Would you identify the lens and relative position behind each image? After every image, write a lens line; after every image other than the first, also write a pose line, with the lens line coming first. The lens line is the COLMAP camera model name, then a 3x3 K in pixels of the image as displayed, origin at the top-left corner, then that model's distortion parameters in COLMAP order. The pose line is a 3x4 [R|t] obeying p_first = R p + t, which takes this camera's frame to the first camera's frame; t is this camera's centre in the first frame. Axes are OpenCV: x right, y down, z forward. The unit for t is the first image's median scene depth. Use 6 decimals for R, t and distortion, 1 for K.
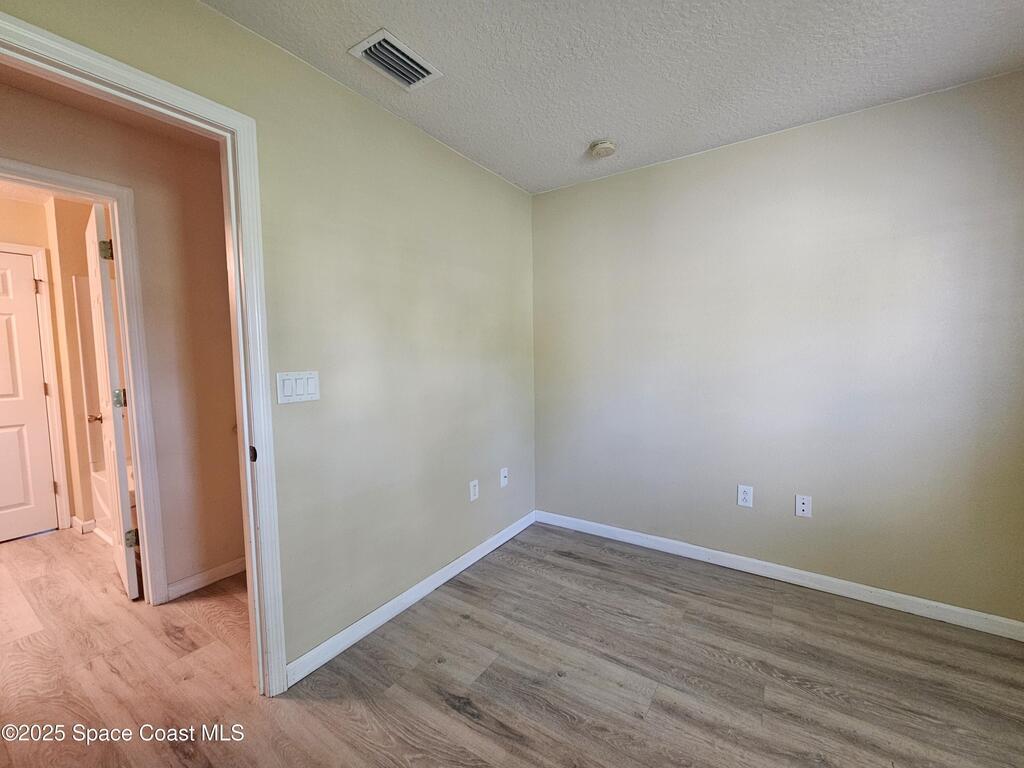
lens RADIAL K [[418.2, 0, 515.3], [0, 418.2, 382.9], [0, 0, 1]] dist [-0.001567, 0.001577]
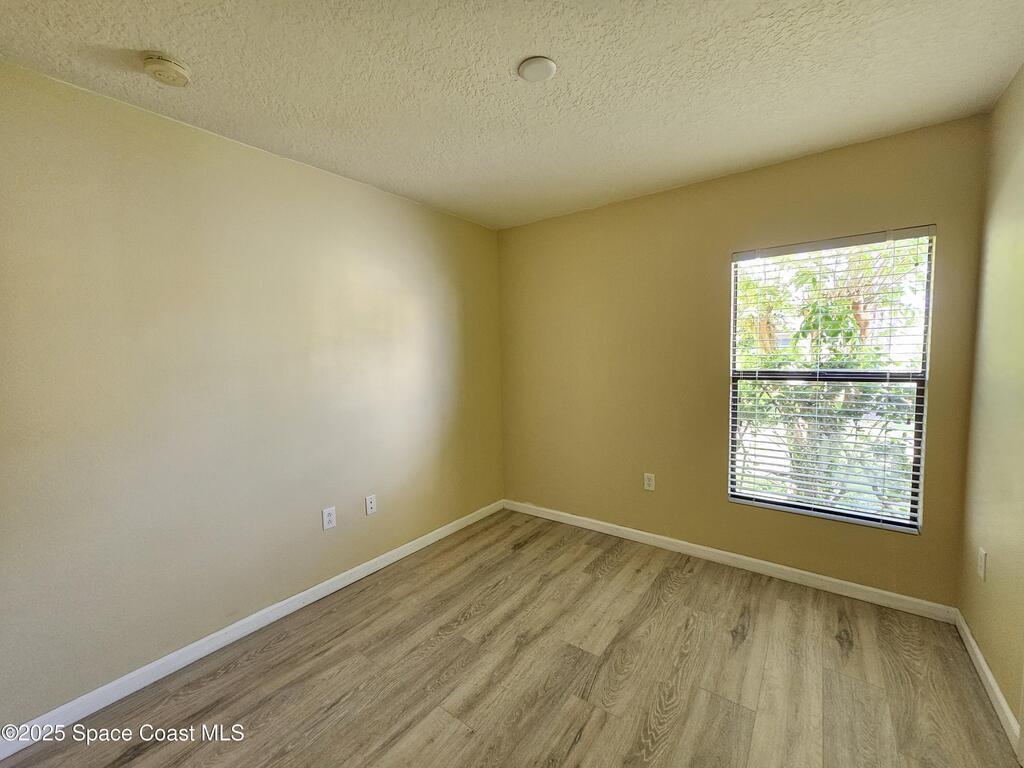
lens RADIAL K [[418.2, 0, 513.3], [0, 418.2, 380.8], [0, 0, 1]] dist [-0.001567, 0.001577]
pose [[0.049018, -0.052834, 0.997400, -0.529758], [0.090945, 0.994688, 0.048220, -0.086873], [-0.994649, 0.088345, 0.053563, 0.591243]]
